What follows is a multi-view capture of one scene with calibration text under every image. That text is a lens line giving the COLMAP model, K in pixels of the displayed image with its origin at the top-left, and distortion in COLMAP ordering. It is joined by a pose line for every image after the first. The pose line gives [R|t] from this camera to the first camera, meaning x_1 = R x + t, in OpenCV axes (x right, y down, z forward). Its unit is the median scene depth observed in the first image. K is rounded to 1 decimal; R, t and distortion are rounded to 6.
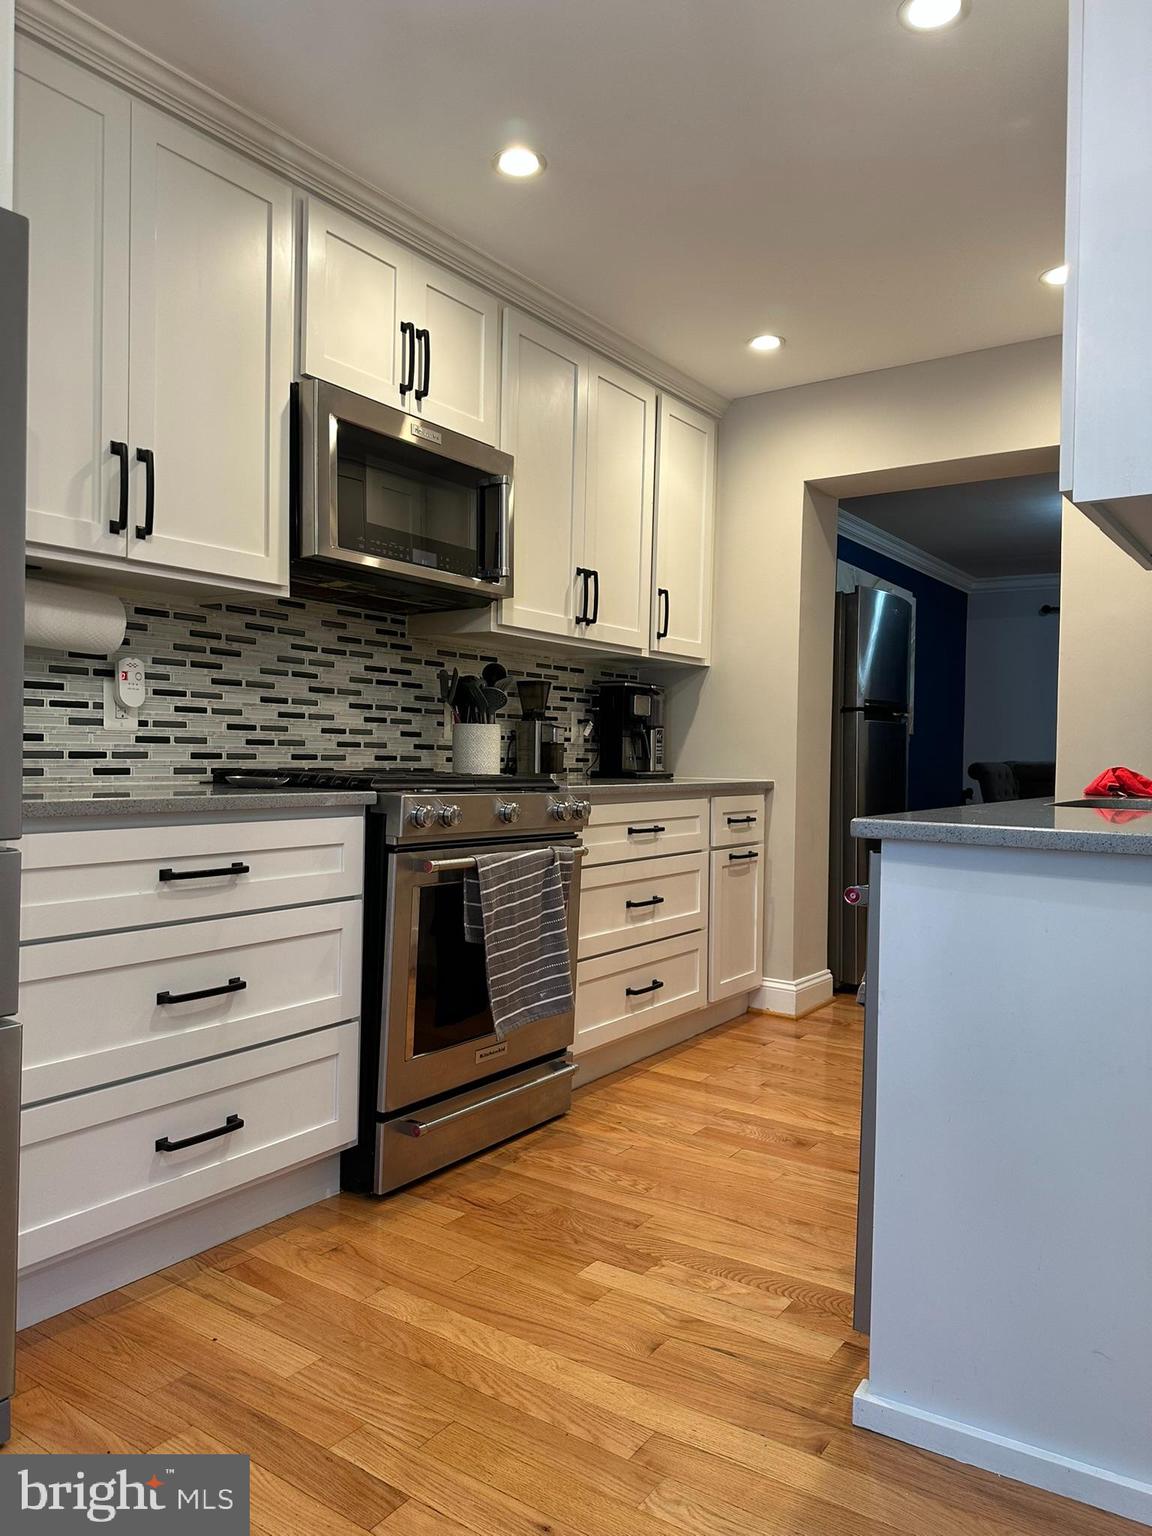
lens RADIAL K [[1098.4, 0, 565.7], [0, 1098.4, 762.2], [0, 0, 1]] dist [0.025531, -0.010998]
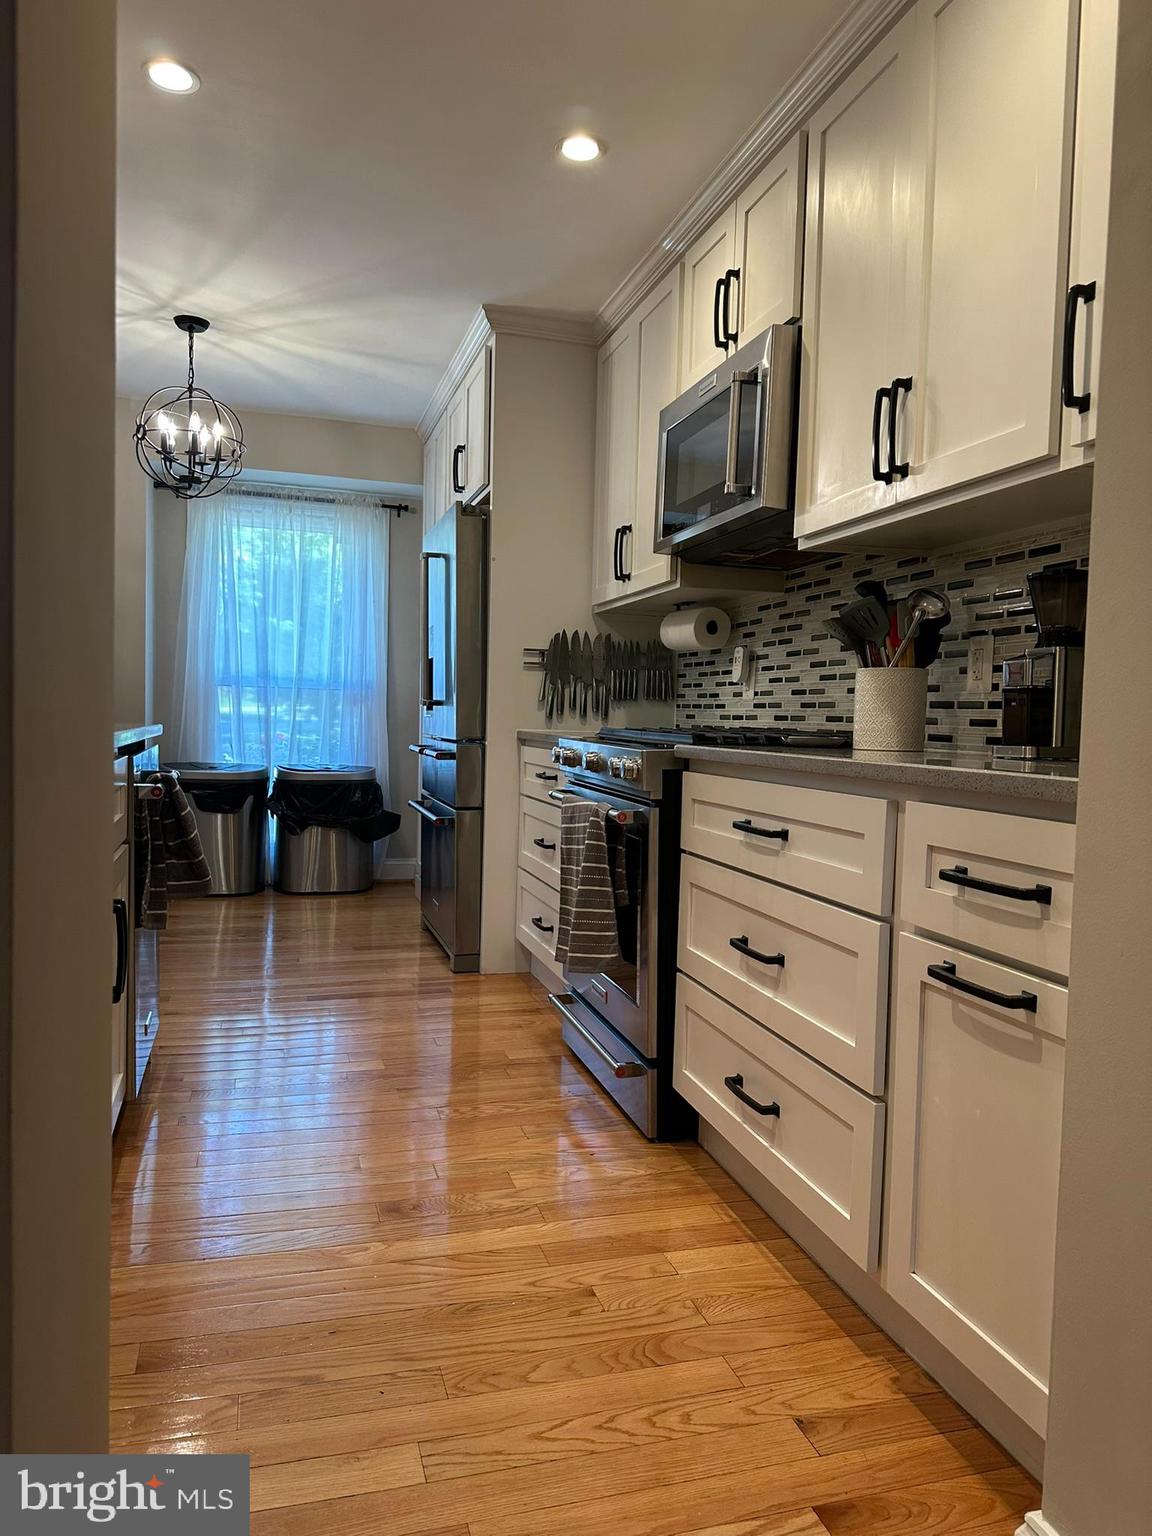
lens RADIAL K [[1098.4, 0, 569.6], [0, 1098.4, 772.7], [0, 0, 1]] dist [0.025531, -0.010998]
pose [[-0.647801, 0.011002, -0.761730, 0.674652], [-0.033789, 0.998497, 0.043157, 0.008800], [0.761060, 0.053695, -0.646456, 1.487429]]
